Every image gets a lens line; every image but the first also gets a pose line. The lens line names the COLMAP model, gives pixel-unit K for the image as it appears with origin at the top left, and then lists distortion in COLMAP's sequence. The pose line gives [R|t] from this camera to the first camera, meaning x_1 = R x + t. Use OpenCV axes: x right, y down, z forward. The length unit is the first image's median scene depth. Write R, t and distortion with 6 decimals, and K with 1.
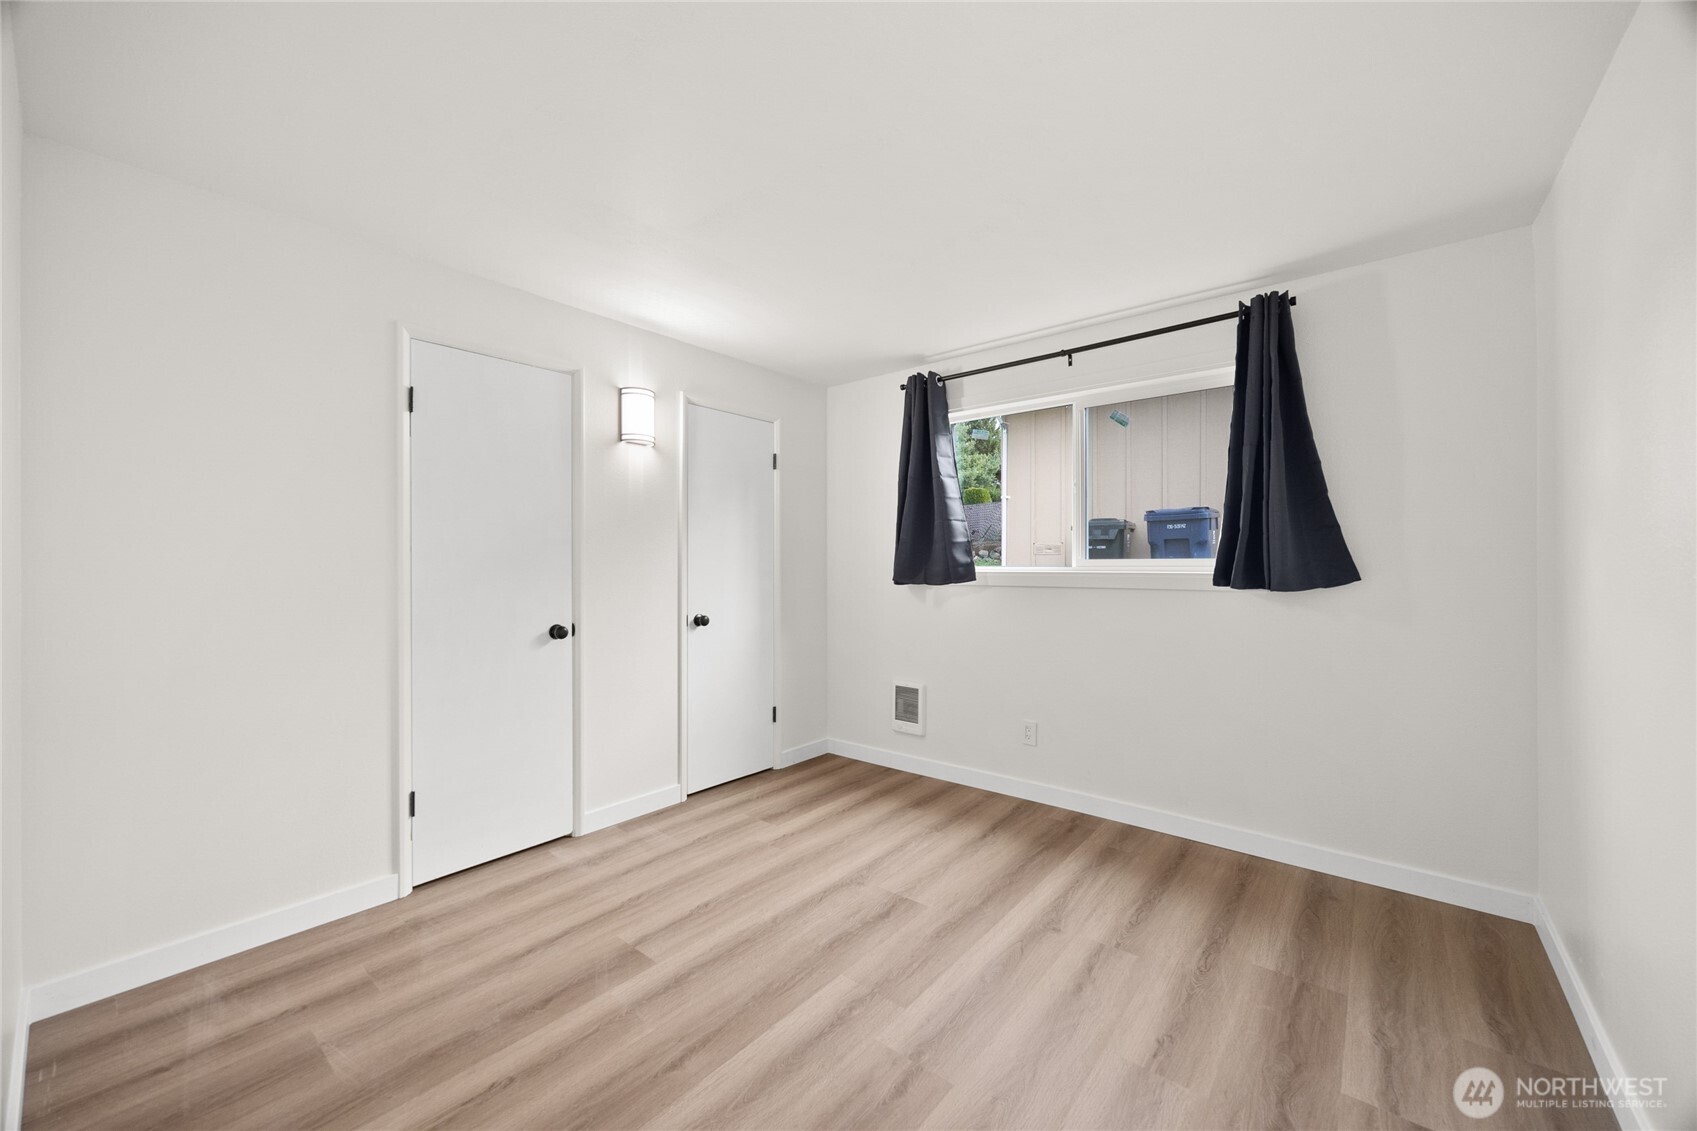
lens RADIAL K [[647.4, 0, 832.2], [0, 647.4, 568.1], [0, 0, 1]] dist [0.000932, -0.000462]
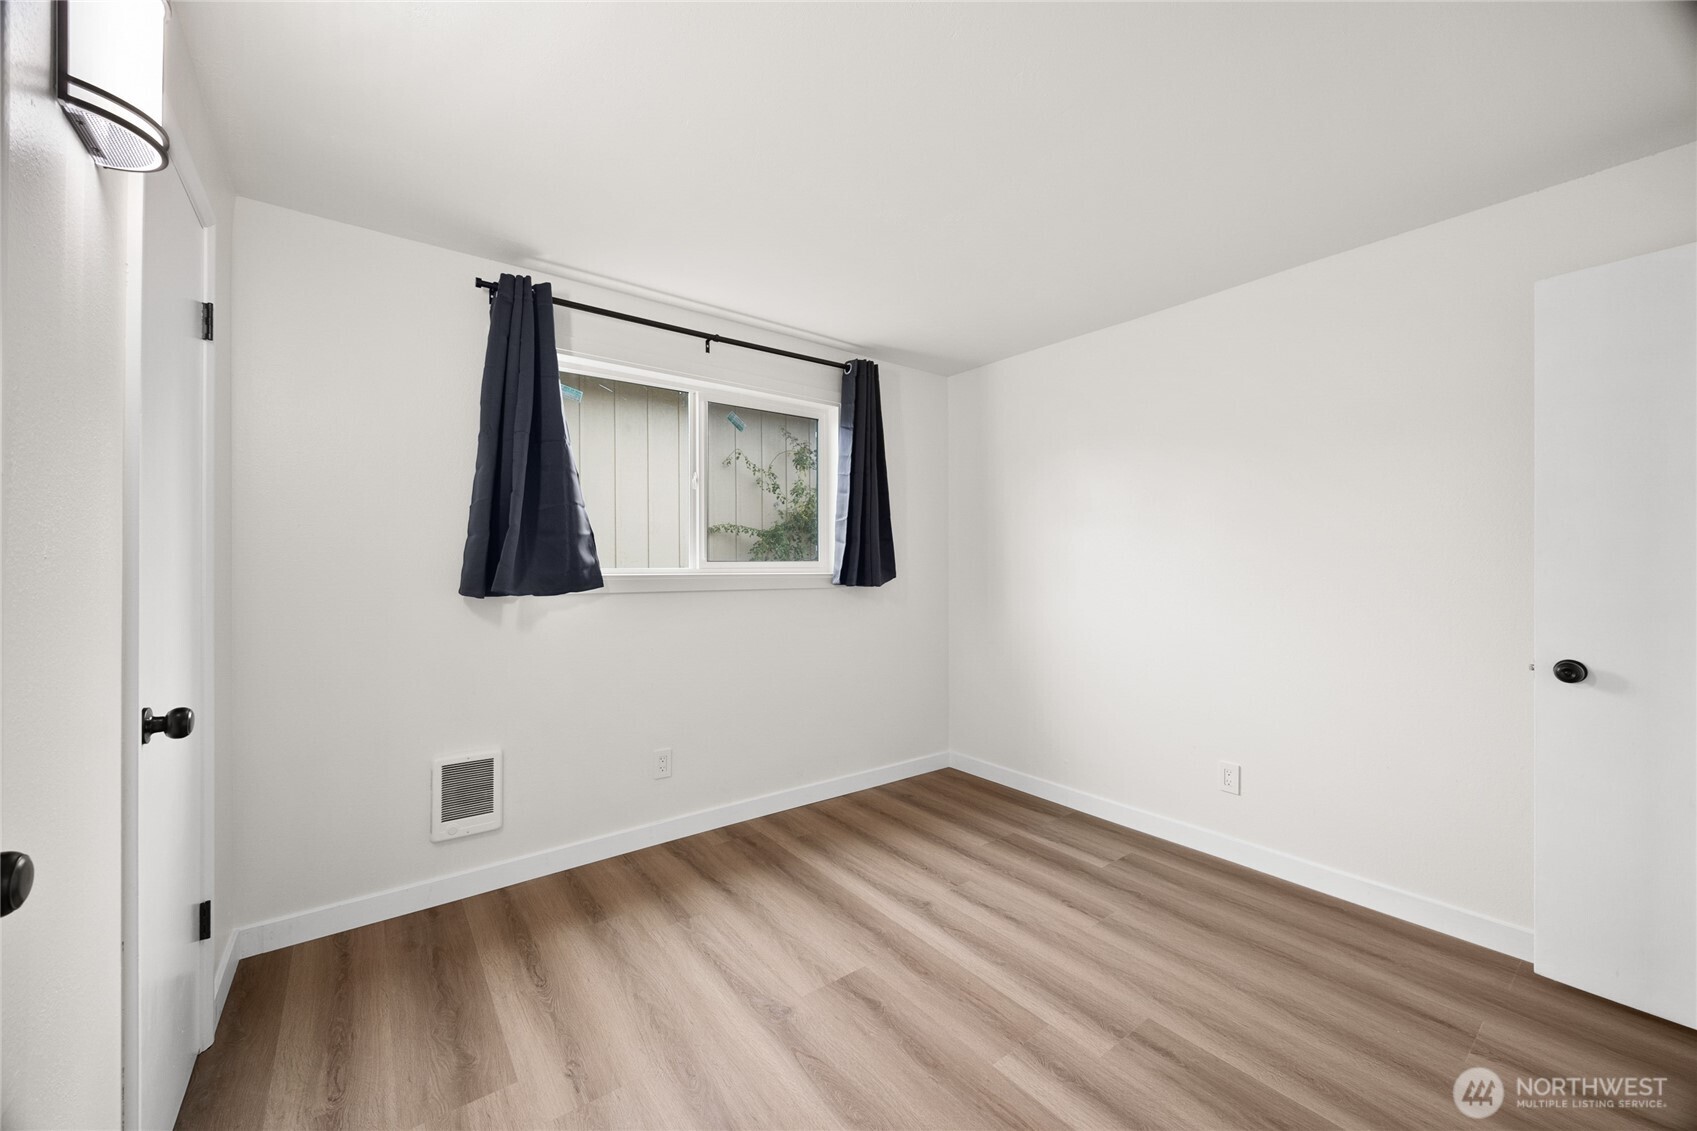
lens RADIAL K [[647.4, 0, 851.9], [0, 647.4, 567.1], [0, 0, 1]] dist [0.000932, -0.000462]
pose [[0.208953, 0.000712, 0.977925, -0.563104], [0.005682, 0.999982, -0.001942, -0.001124], [-0.977909, 0.005962, 0.208945, 0.682617]]
